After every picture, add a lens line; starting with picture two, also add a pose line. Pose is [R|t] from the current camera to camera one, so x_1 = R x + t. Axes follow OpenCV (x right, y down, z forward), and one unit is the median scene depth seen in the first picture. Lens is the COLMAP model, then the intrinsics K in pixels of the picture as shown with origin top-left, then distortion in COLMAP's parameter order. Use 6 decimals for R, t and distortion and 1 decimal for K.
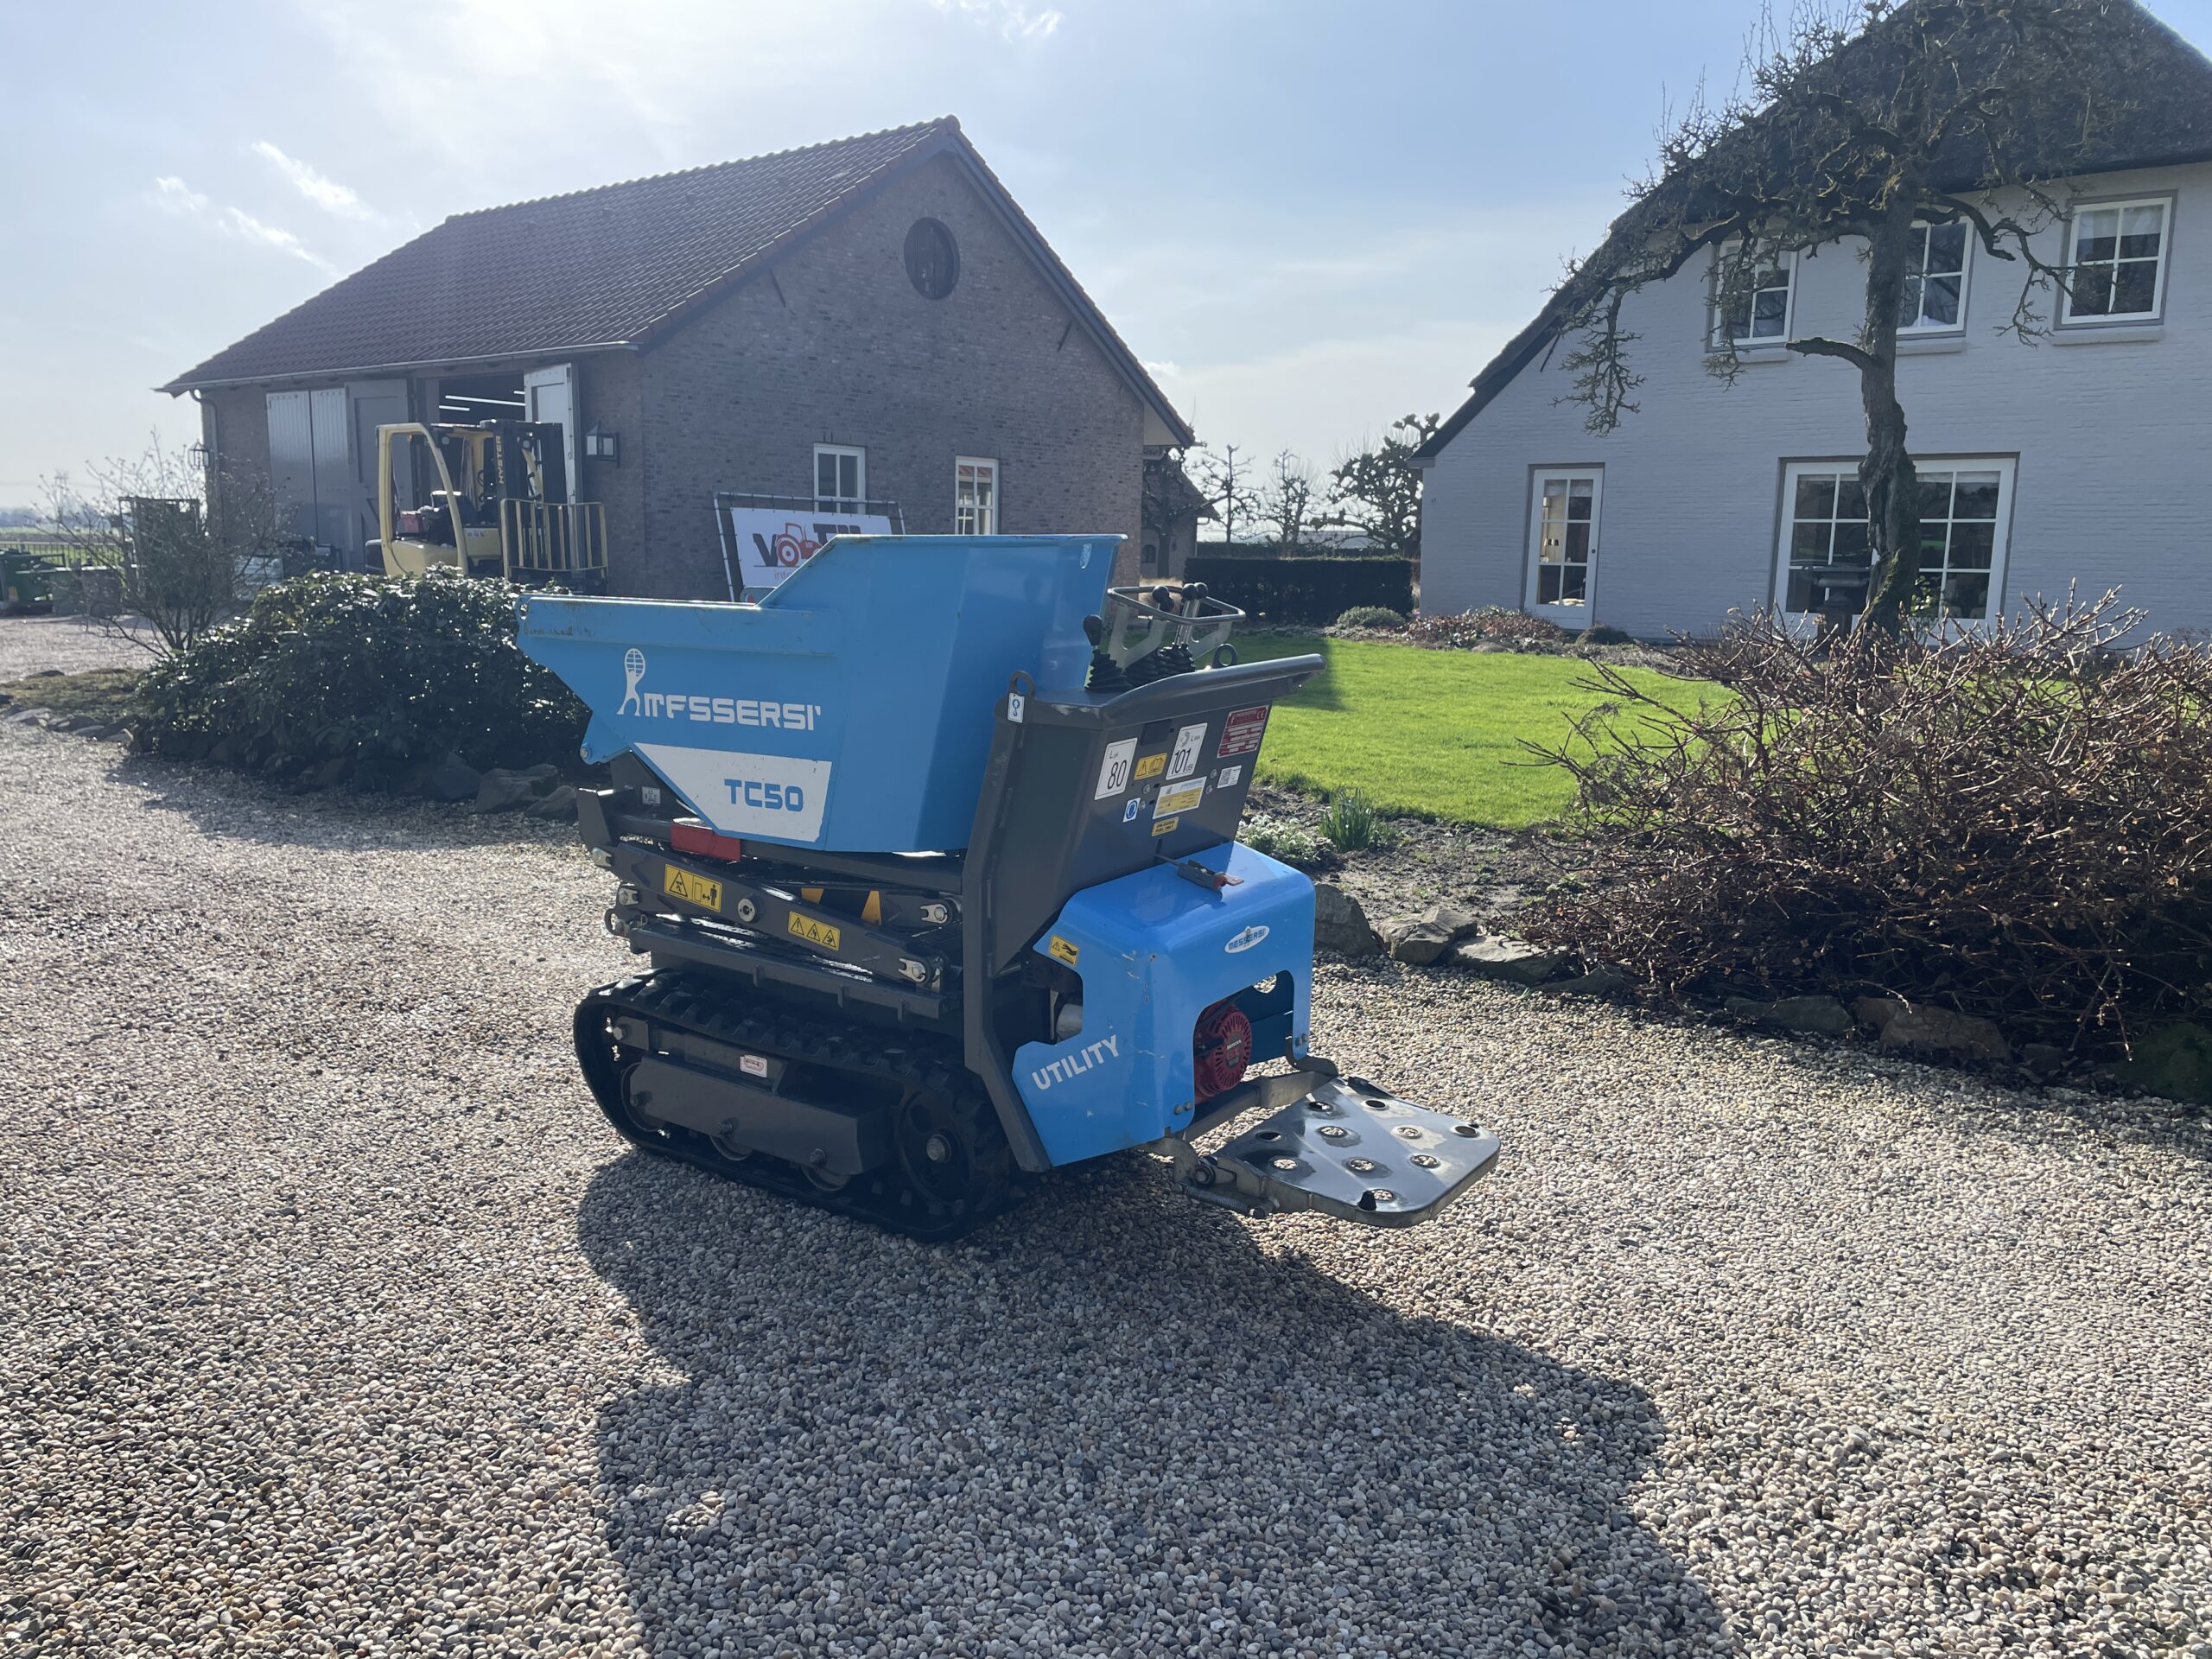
lens RADIAL K [[1660.6, 0, 1116.1], [0, 1660.6, 826.4], [0, 0, 1]] dist [0.094035, -0.118849]
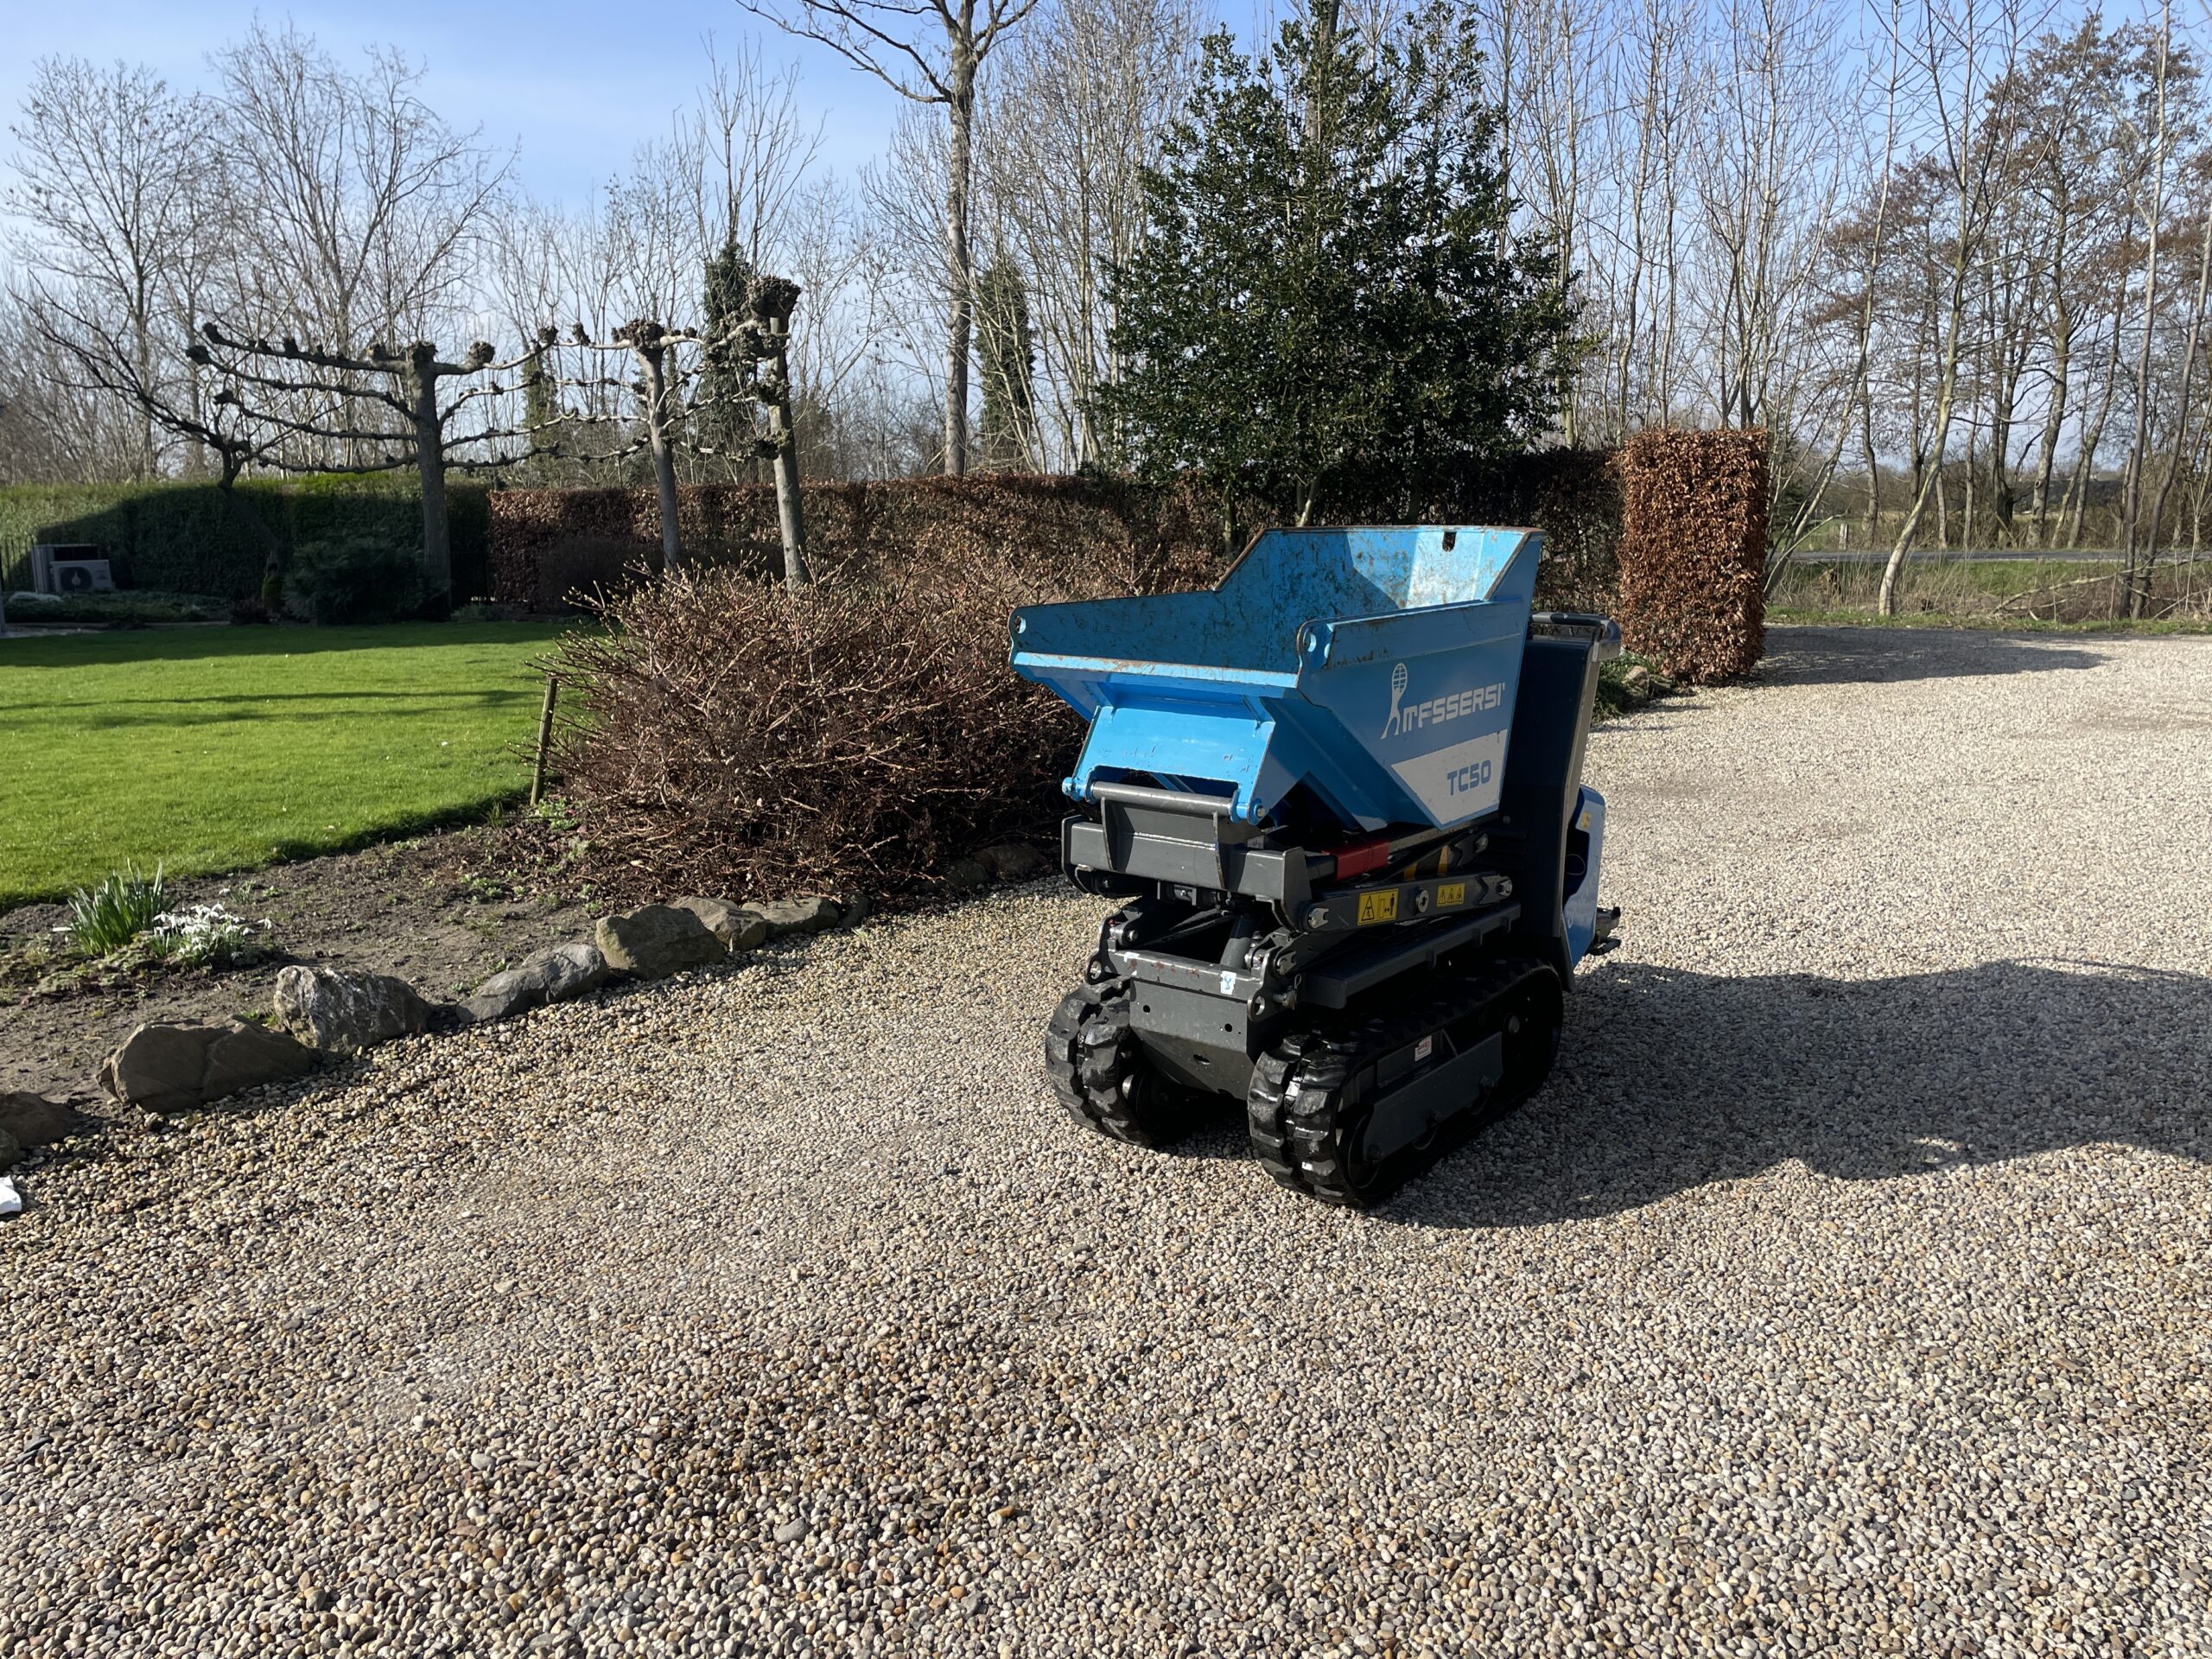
lens RADIAL K [[1660.6, 0, 1116.1], [0, 1660.6, 826.4], [0, 0, 1]] dist [0.094035, -0.118849]
pose [[0.024655, -0.200946, 0.979292, -1.224081], [0.176093, 0.965146, 0.193610, -0.226784], [-0.984065, 0.167673, 0.059181, 1.120003]]
